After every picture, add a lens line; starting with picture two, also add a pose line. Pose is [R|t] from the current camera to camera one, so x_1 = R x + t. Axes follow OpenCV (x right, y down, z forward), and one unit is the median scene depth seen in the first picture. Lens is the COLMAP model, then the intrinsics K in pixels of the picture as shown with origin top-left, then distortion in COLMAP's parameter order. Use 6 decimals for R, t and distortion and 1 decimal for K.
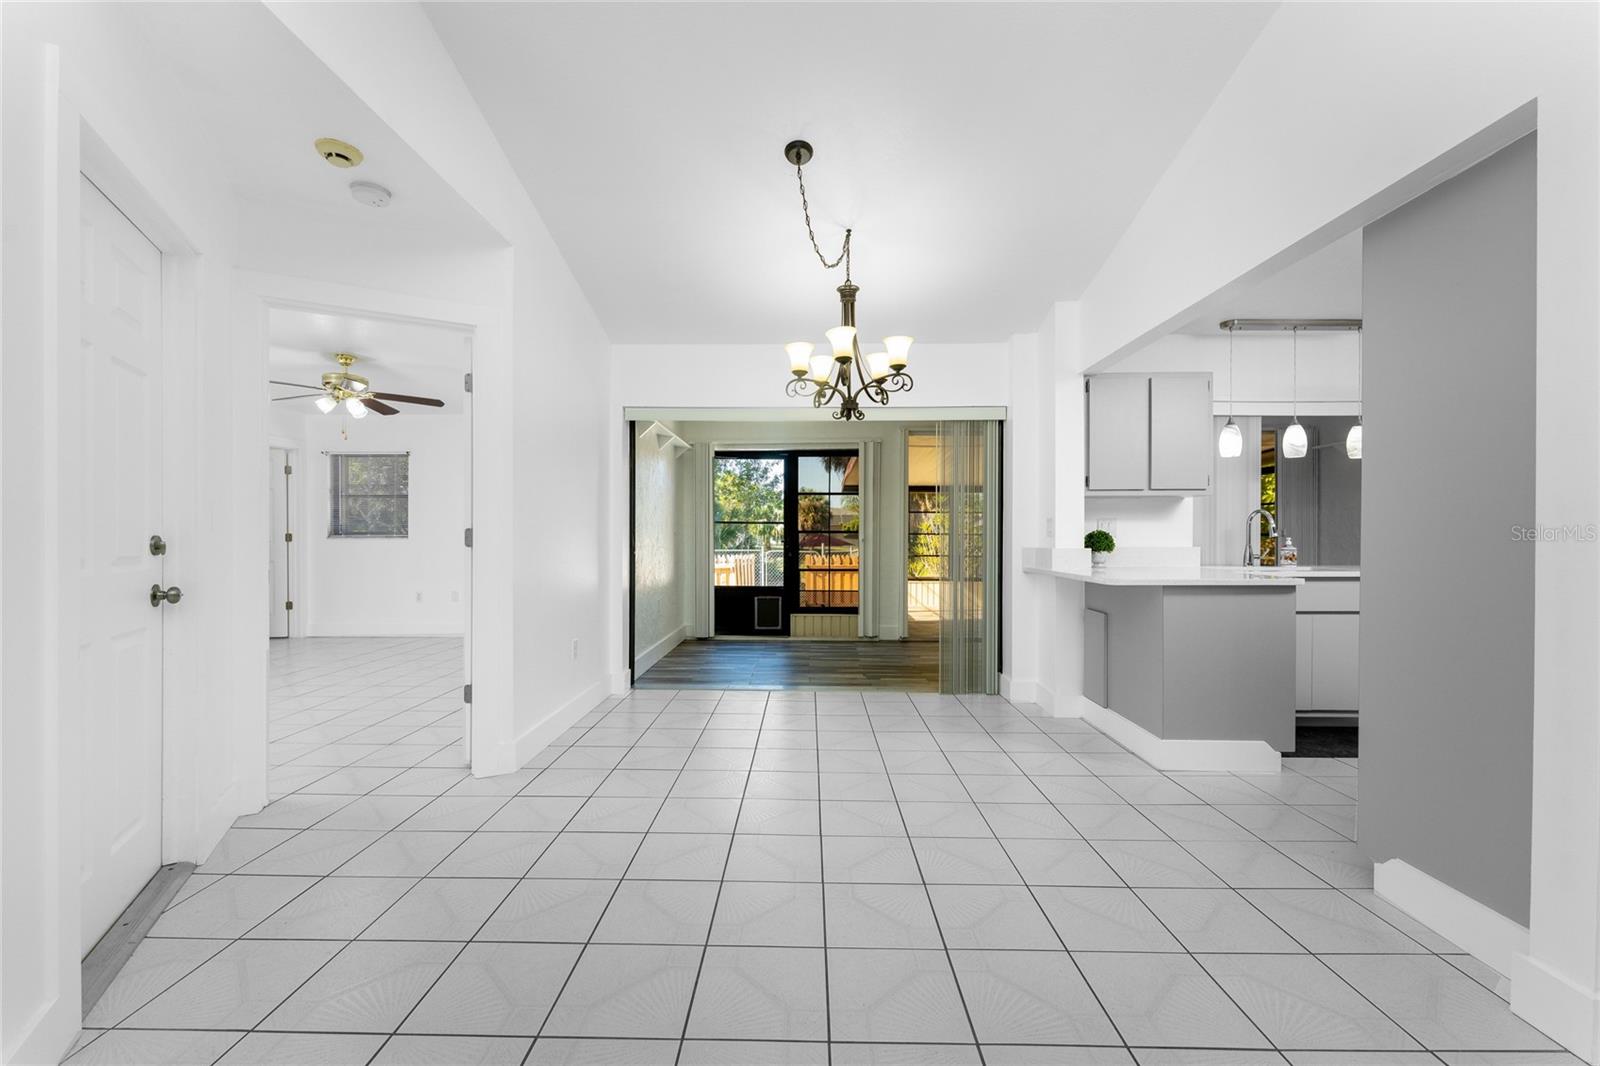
lens RADIAL K [[653.9, 0, 786.7], [0, 653.9, 535.0], [0, 0, 1]] dist [-0.001338, -0.000075]
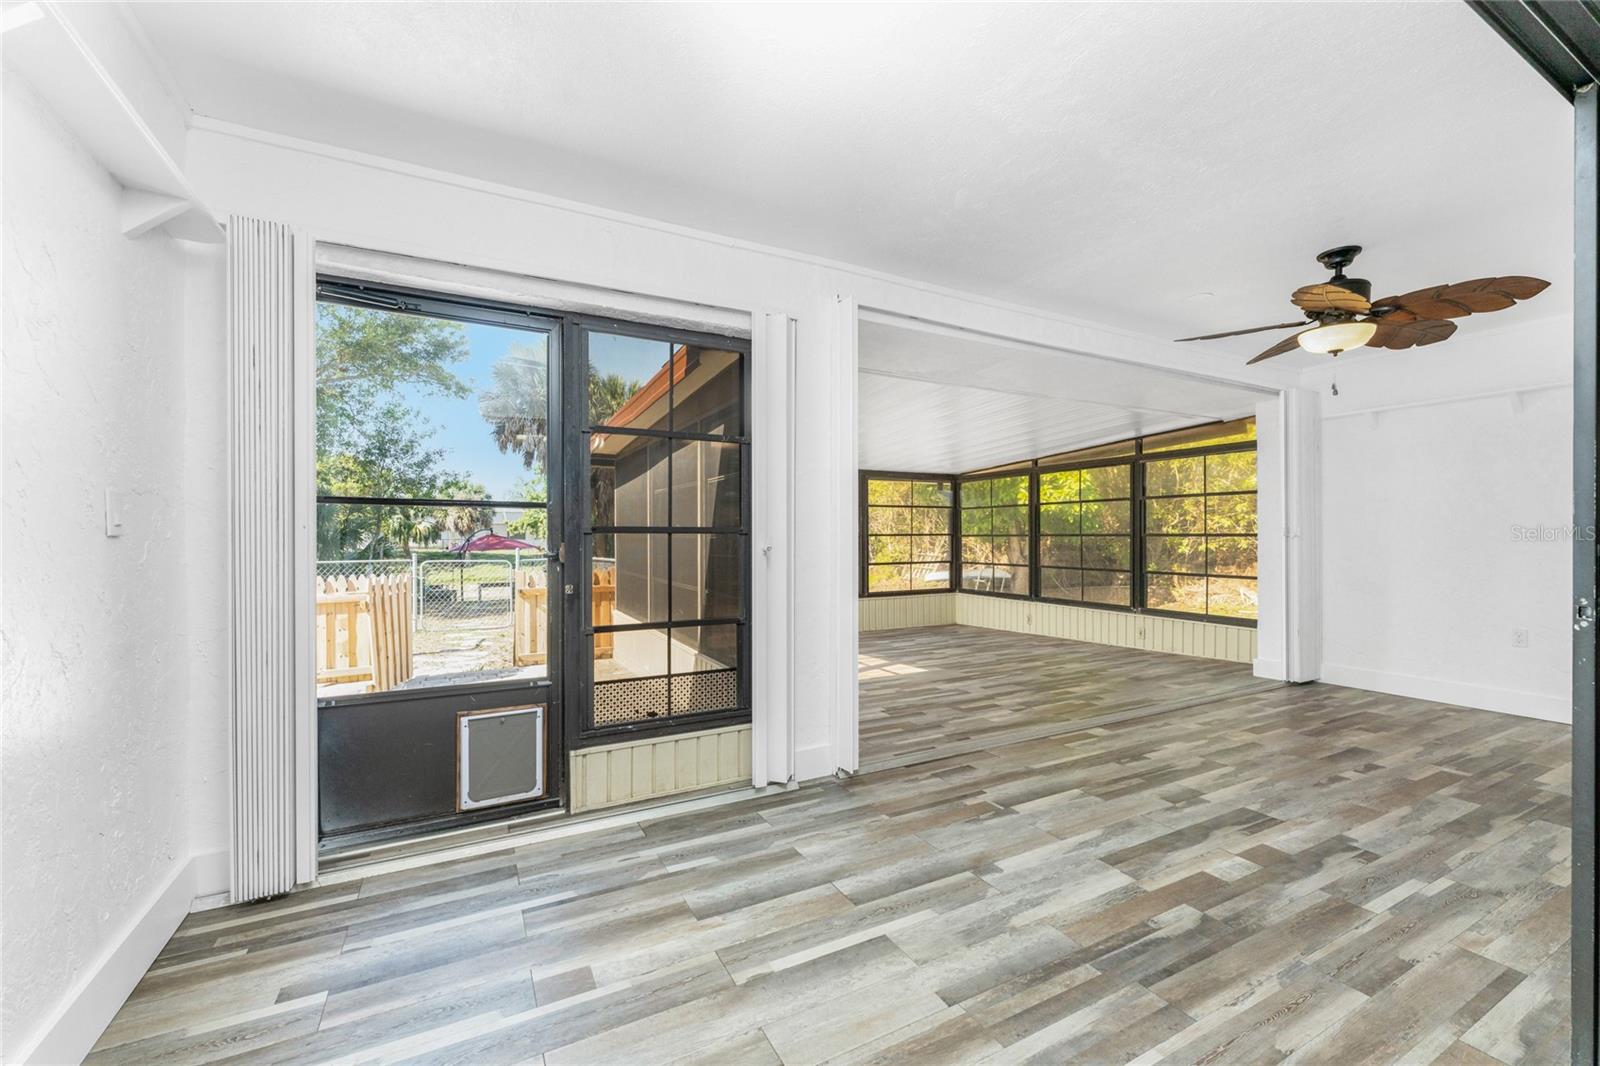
lens RADIAL K [[653.9, 0, 792.6], [0, 653.9, 532.8], [0, 0, 1]] dist [-0.001338, -0.000075]
pose [[0.870224, 0.005801, 0.492623, -0.066780], [-0.002848, 0.999973, -0.006744, 0.000053], [-0.492648, 0.004466, 0.870217, 0.611001]]
